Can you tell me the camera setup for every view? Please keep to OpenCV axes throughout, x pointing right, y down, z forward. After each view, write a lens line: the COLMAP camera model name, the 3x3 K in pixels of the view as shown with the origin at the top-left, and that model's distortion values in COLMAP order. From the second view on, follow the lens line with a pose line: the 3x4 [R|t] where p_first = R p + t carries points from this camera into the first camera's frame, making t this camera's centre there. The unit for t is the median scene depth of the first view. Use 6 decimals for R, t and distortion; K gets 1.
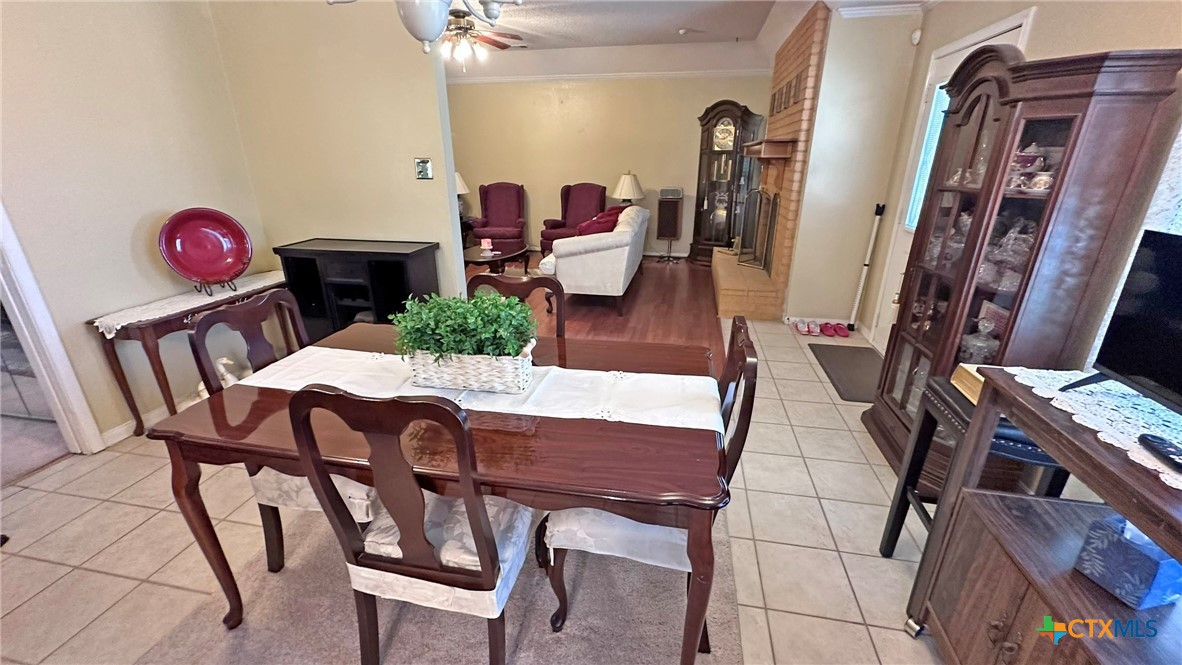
lens RADIAL K [[472.3, 0, 589.4], [0, 472.3, 332.3], [0, 0, 1]] dist [-0.006328, 0.001884]
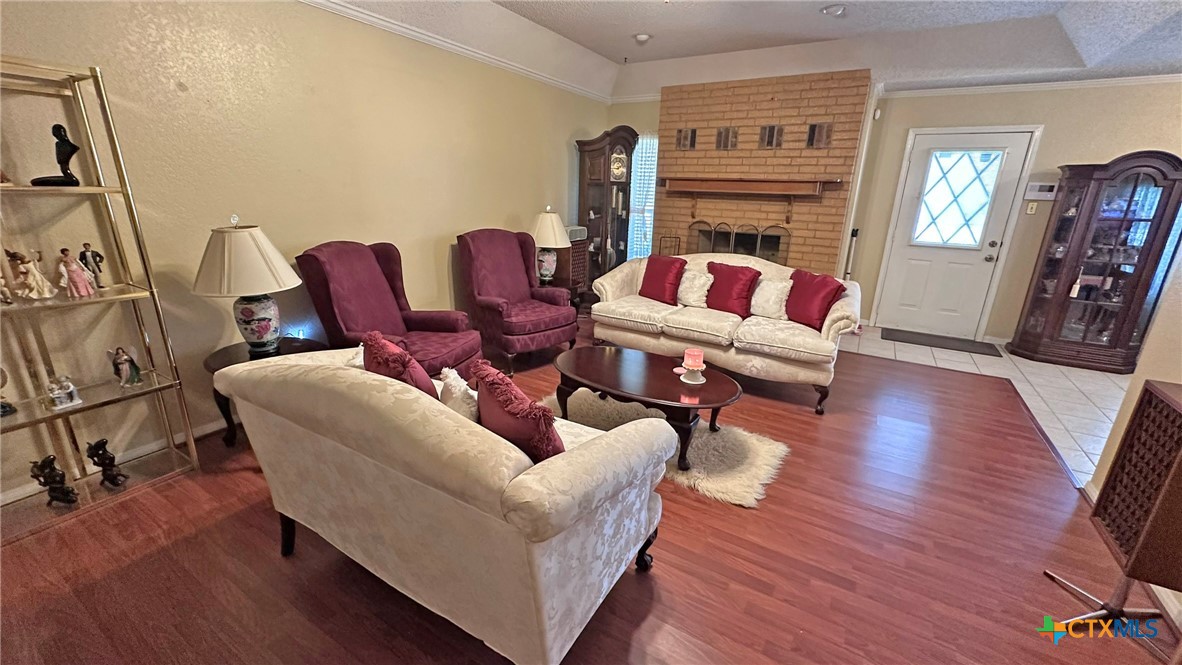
lens RADIAL K [[472.3, 0, 583.4], [0, 472.3, 328.4], [0, 0, 1]] dist [-0.006328, 0.001884]
pose [[0.341726, -0.258457, 0.903561, -1.017664], [0.300231, 0.941083, 0.155643, -0.467742], [-0.890553, 0.218090, 0.399189, 1.260908]]
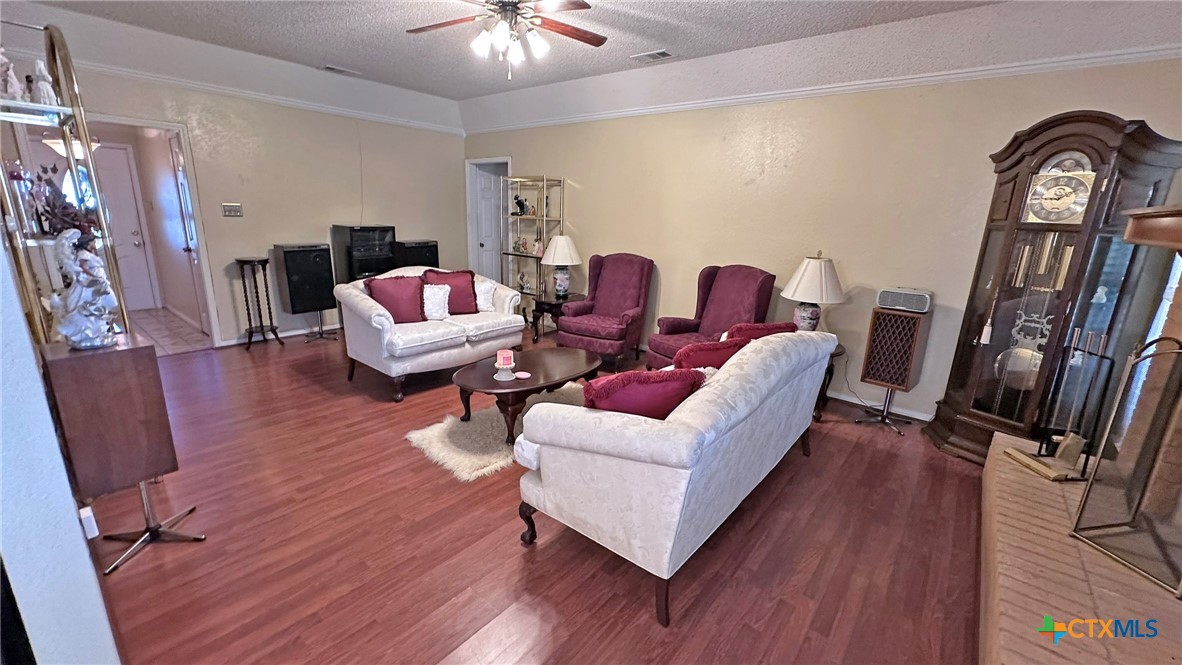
lens RADIAL K [[472.3, 0, 591.2], [0, 472.3, 332.4], [0, 0, 1]] dist [-0.006328, 0.001884]
pose [[0.885960, 0.146861, -0.439894, 0.180503], [-0.198251, 0.977432, -0.072963, -0.276822], [0.419251, 0.151851, 0.895081, 0.722004]]
